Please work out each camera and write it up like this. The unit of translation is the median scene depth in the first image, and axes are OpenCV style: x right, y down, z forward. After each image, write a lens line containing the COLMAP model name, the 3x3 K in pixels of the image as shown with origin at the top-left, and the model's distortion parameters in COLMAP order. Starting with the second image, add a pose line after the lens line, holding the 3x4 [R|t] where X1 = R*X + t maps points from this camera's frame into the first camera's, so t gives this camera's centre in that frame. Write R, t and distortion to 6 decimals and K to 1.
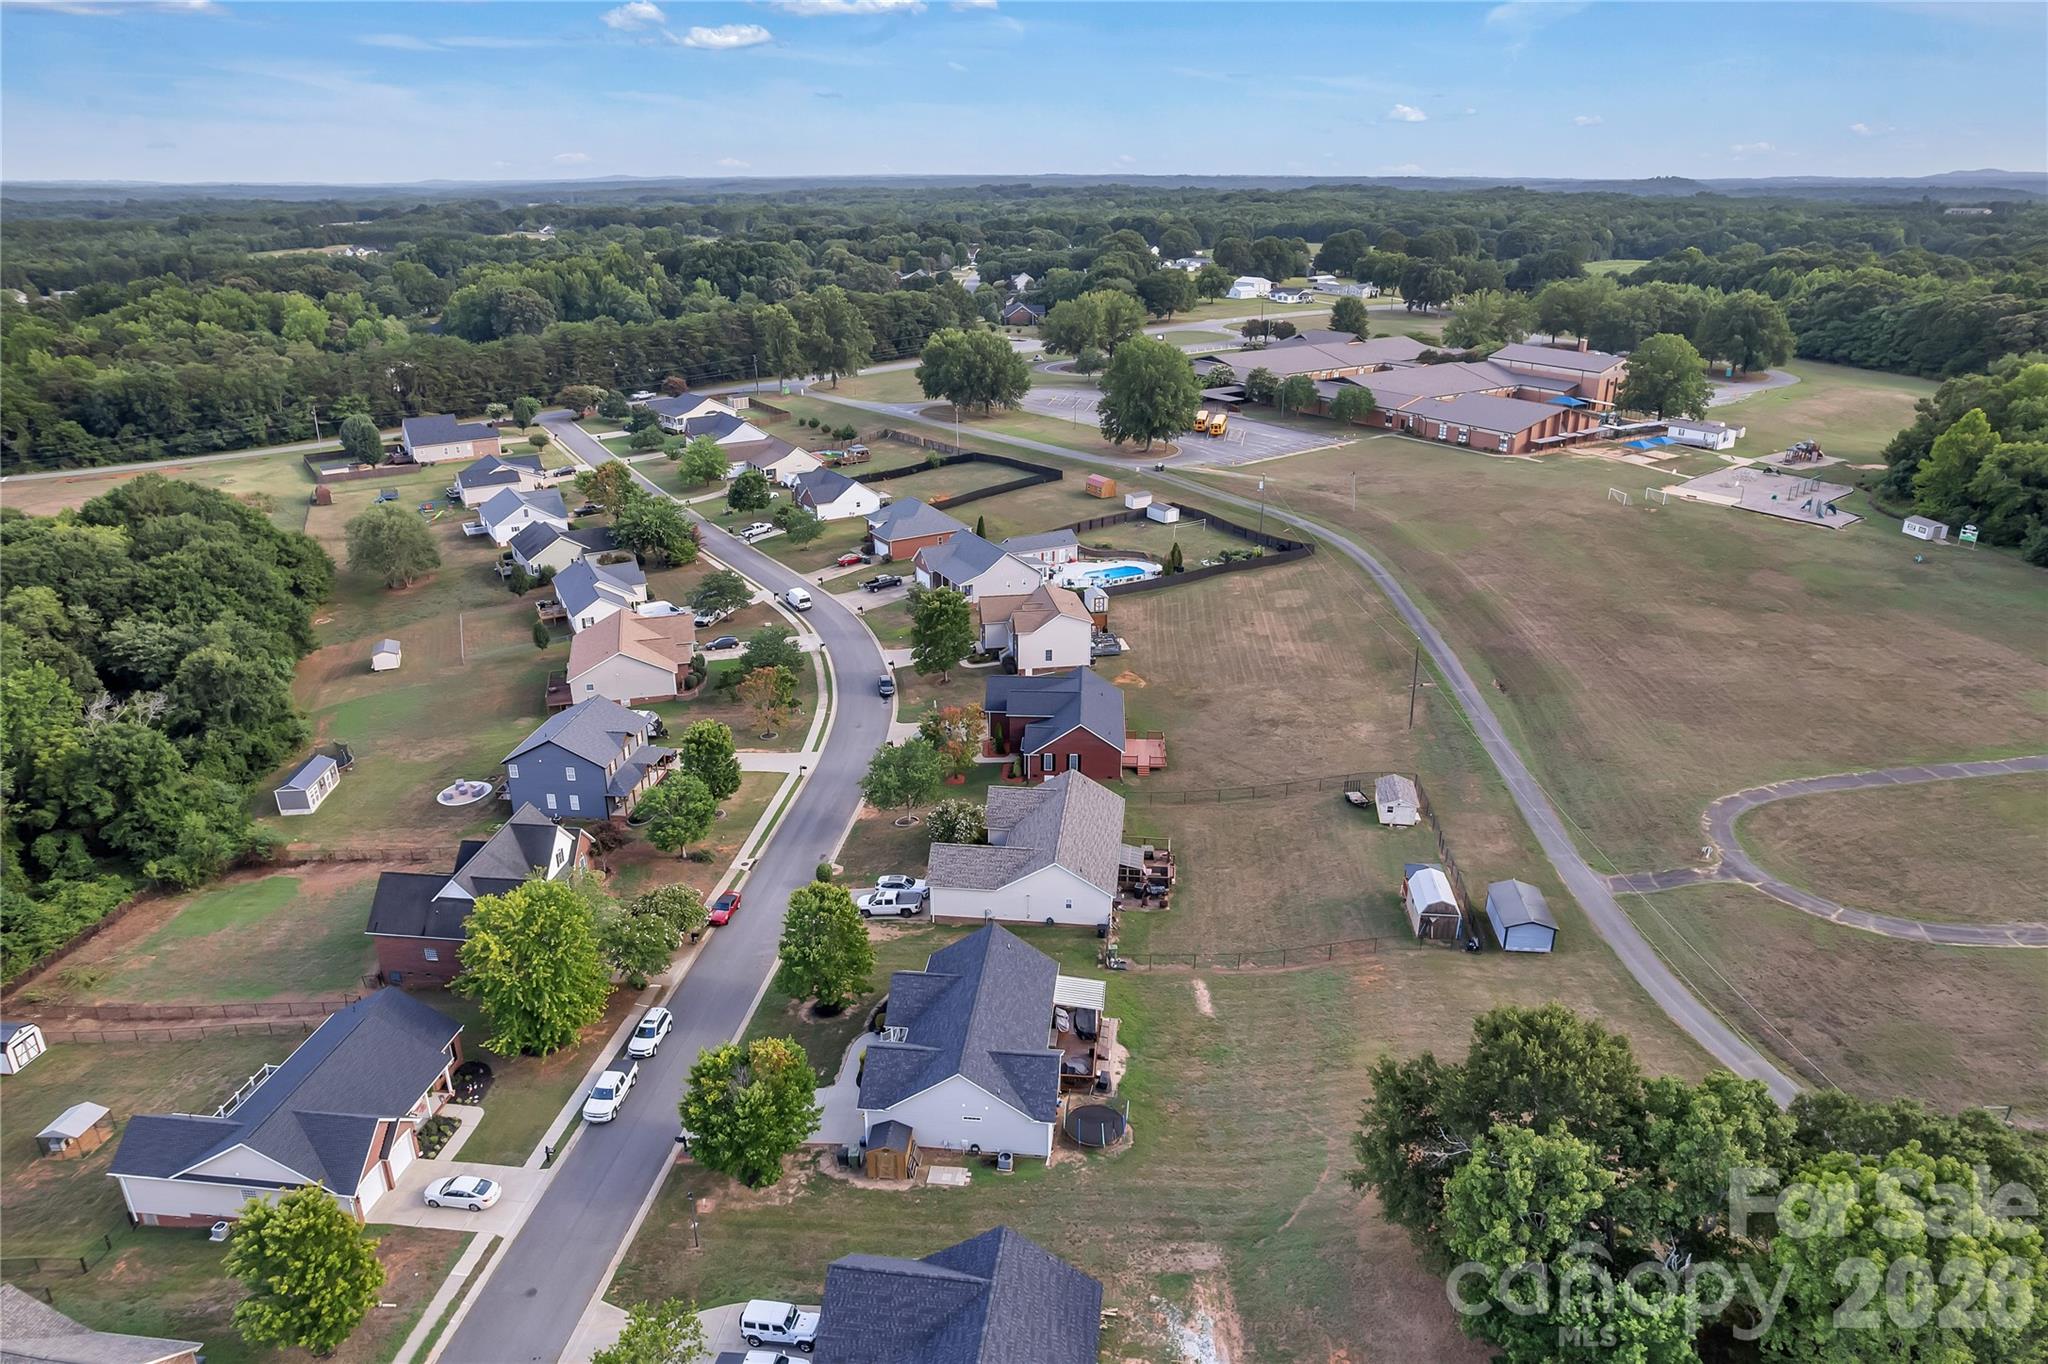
lens RADIAL K [[1329.9, 0, 1023.6], [0, 1329.9, 673.3], [0, 0, 1]] dist [-0.105598, 0.103290]
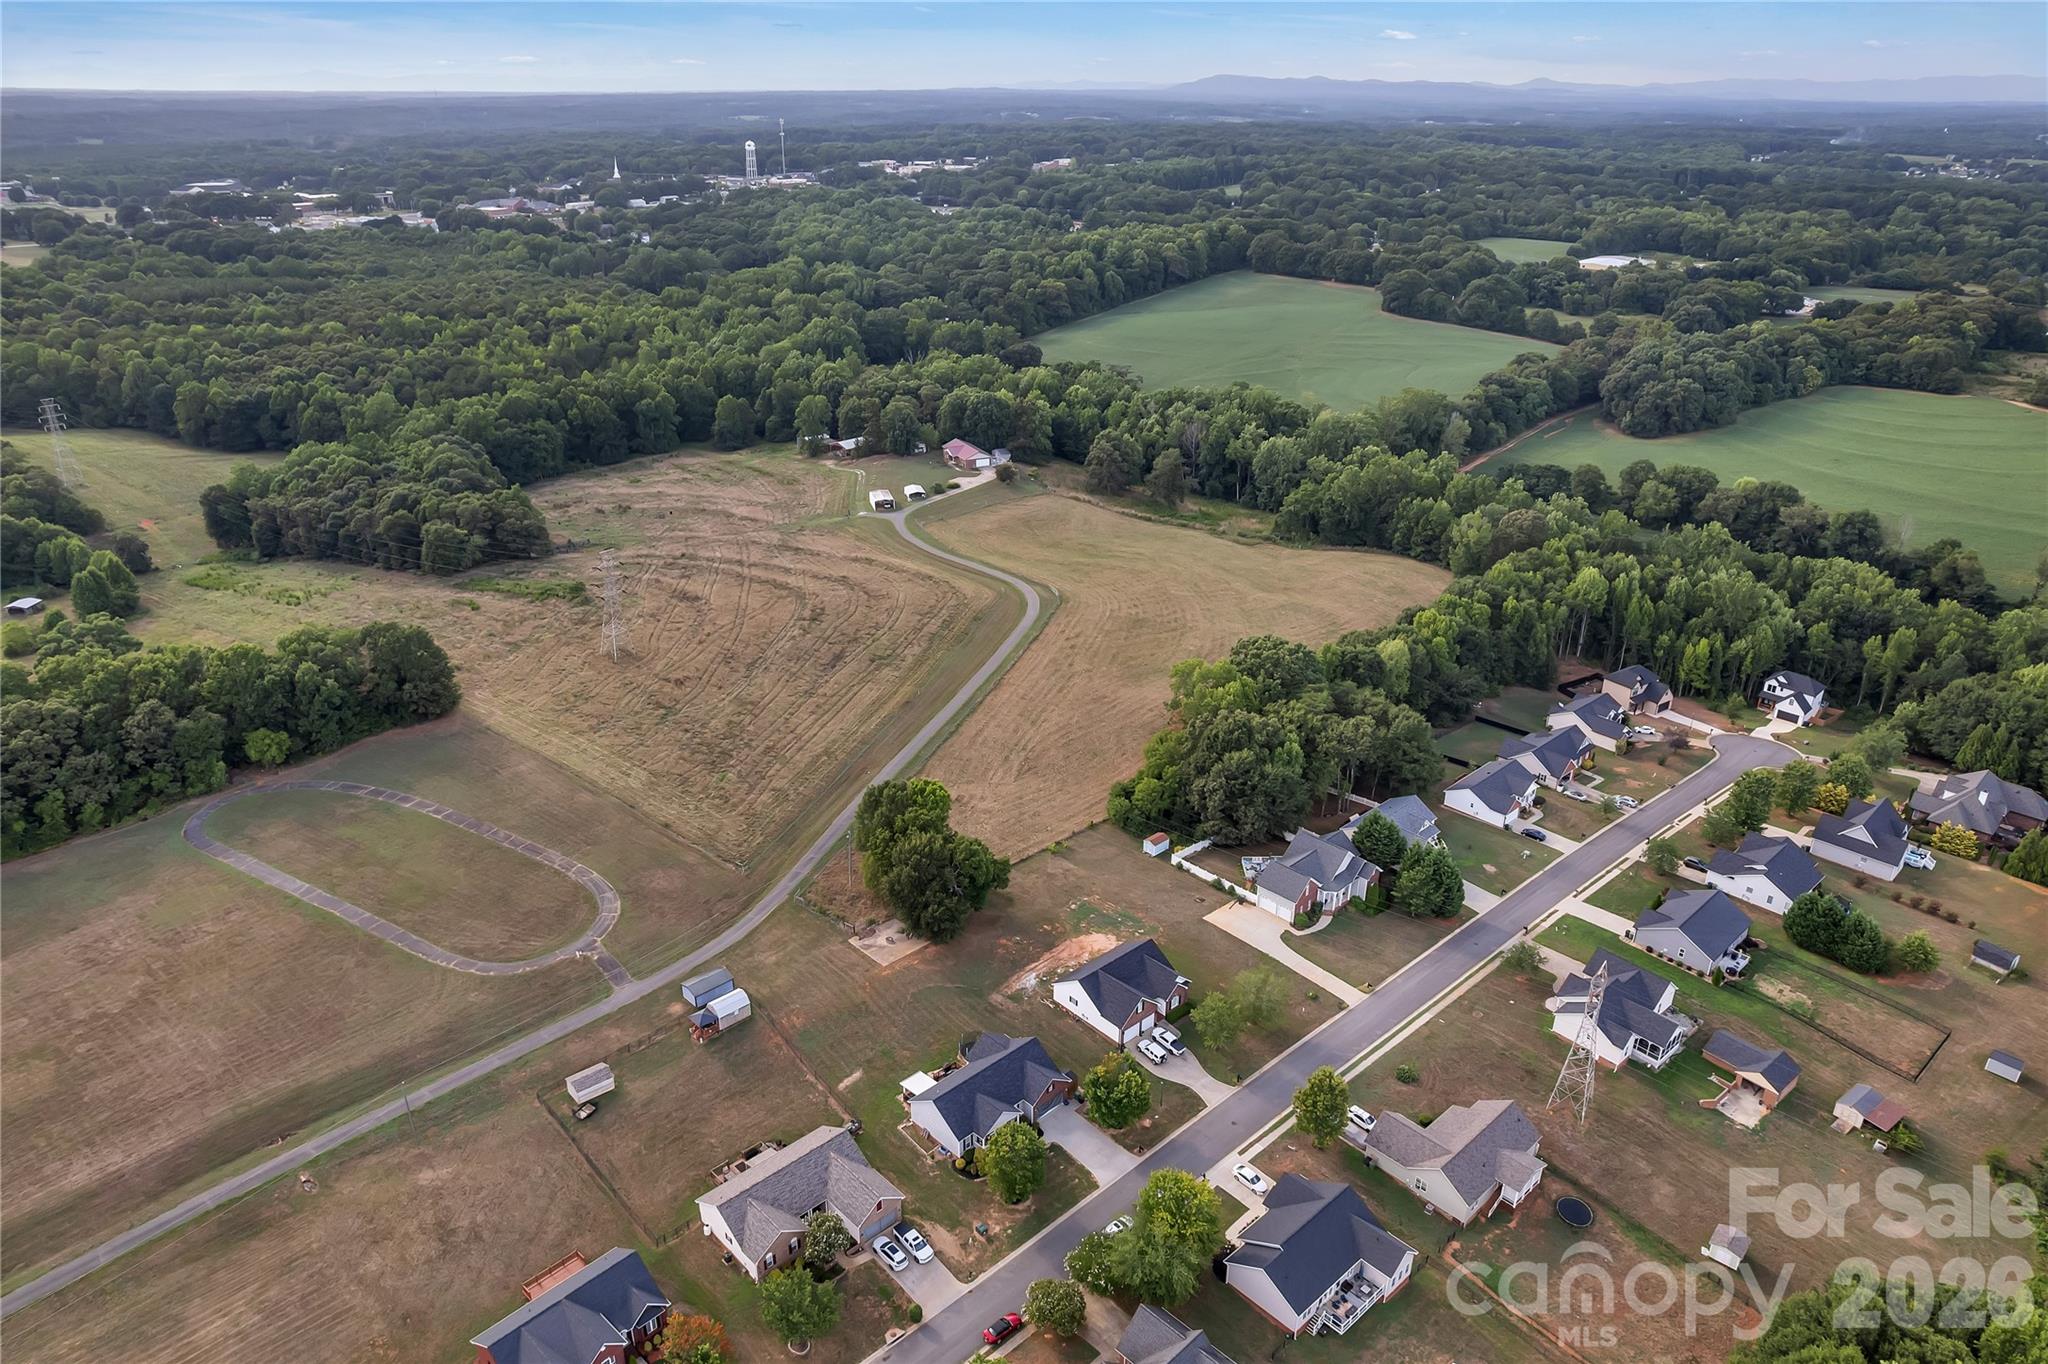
lens RADIAL K [[1328.7, 0, 1017.5], [0, 1328.7, 672.9], [0, 0, 1]] dist [-0.076023, 0.070779]
pose [[-0.762503, -0.268300, 0.588731, -0.829554], [0.225389, 0.742804, 0.630430, -1.091075], [-0.606456, 0.613399, -0.505918, 1.288163]]
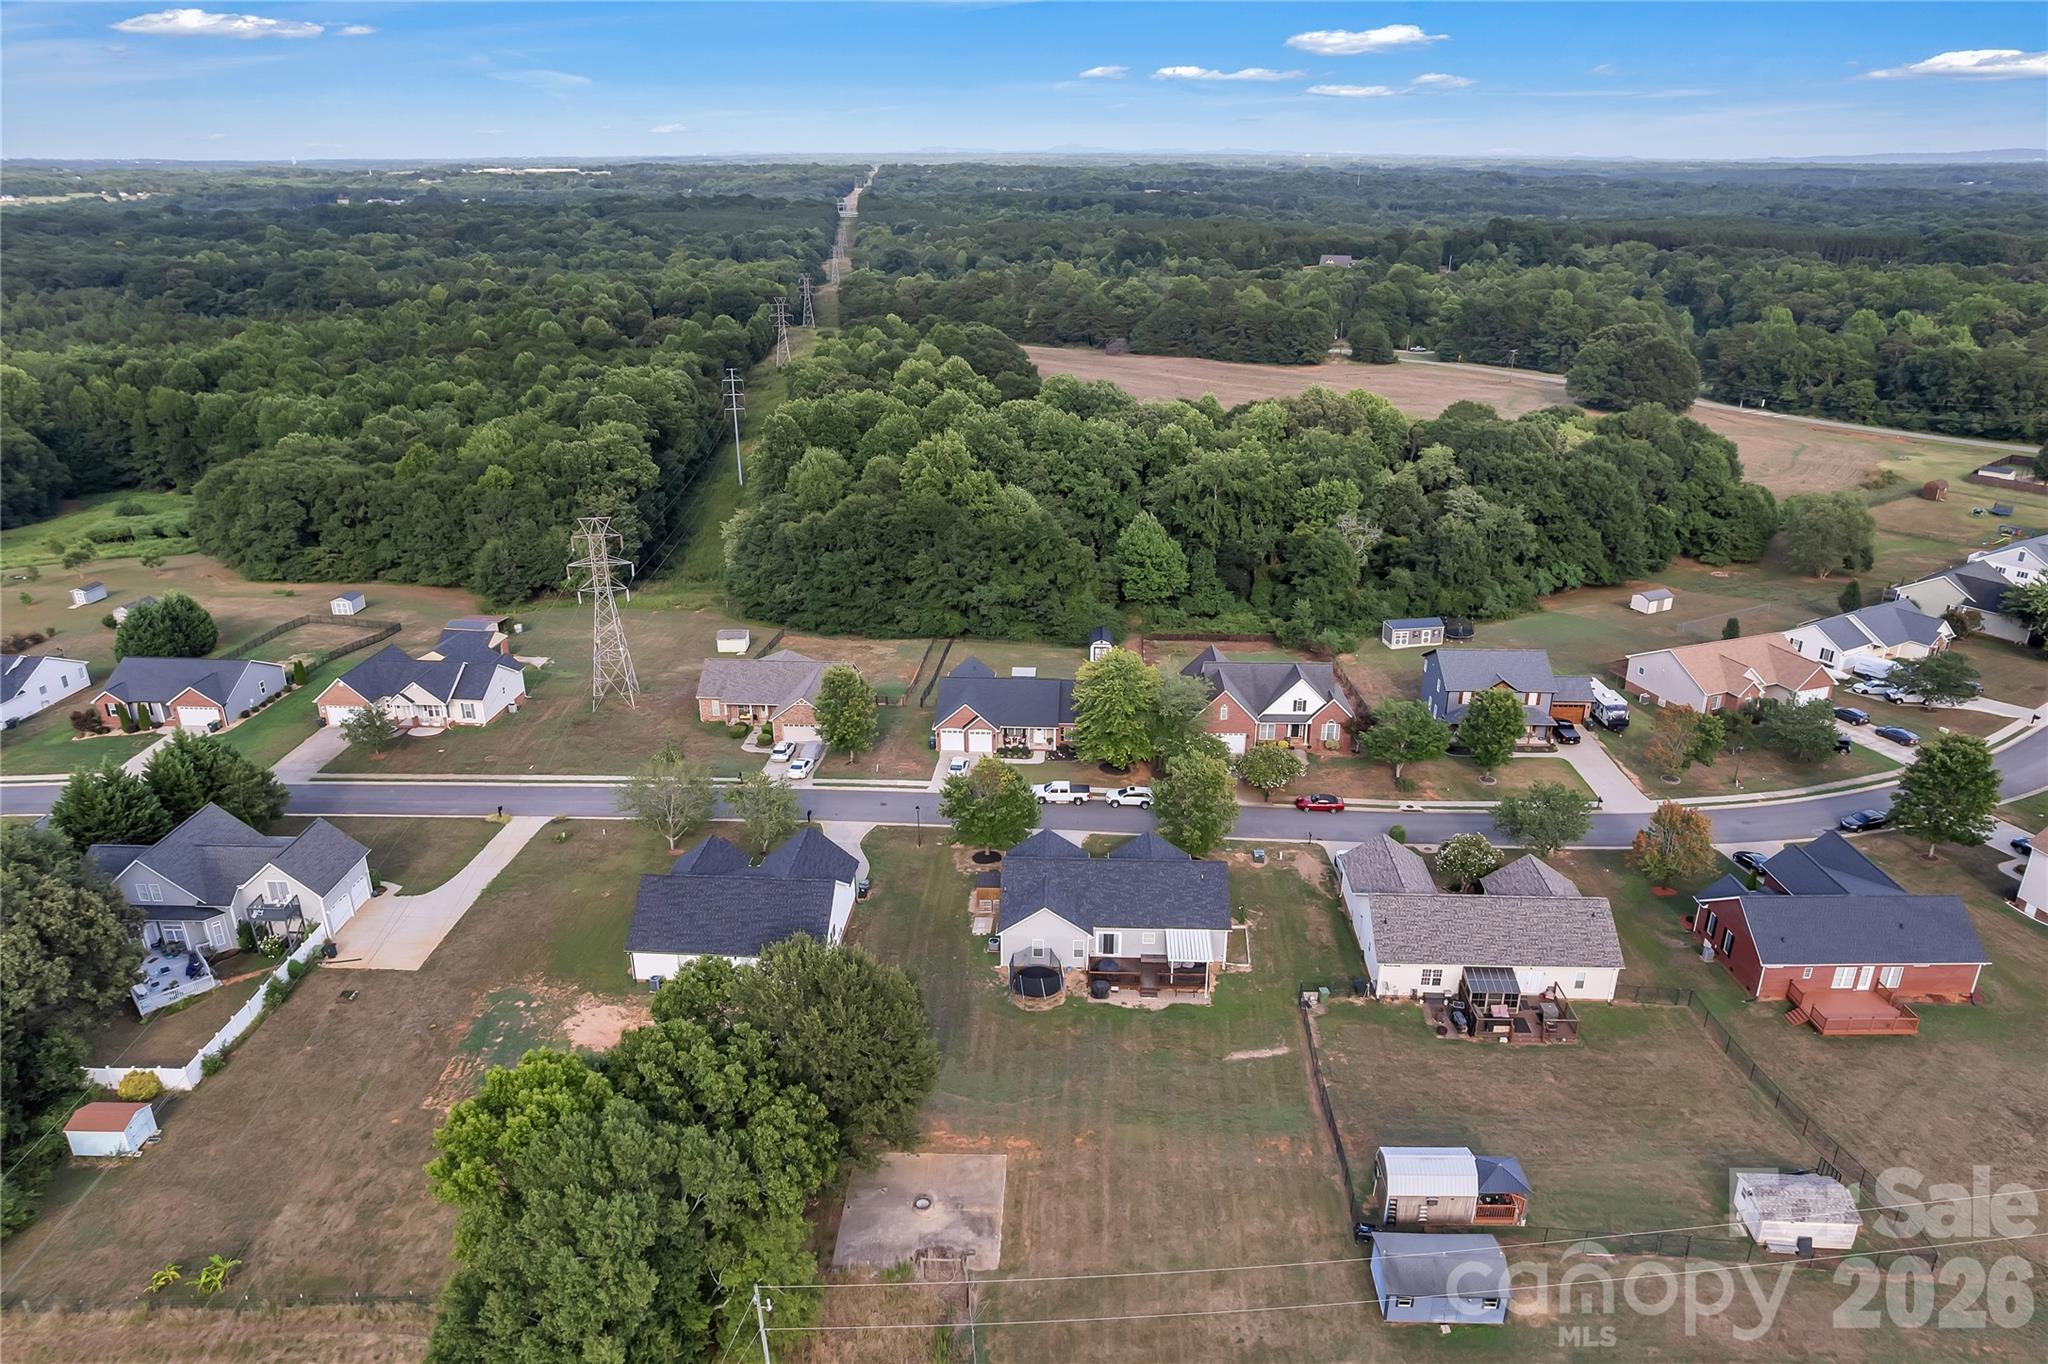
lens RADIAL K [[1328.7, 0, 1017.5], [0, 1328.7, 672.9], [0, 0, 1]] dist [-0.076023, 0.070779]
pose [[0.054713, 0.368364, -0.928070, 0.798556], [-0.356500, 0.875410, 0.326445, -0.203498], [0.932692, 0.312996, 0.179218, 0.543000]]
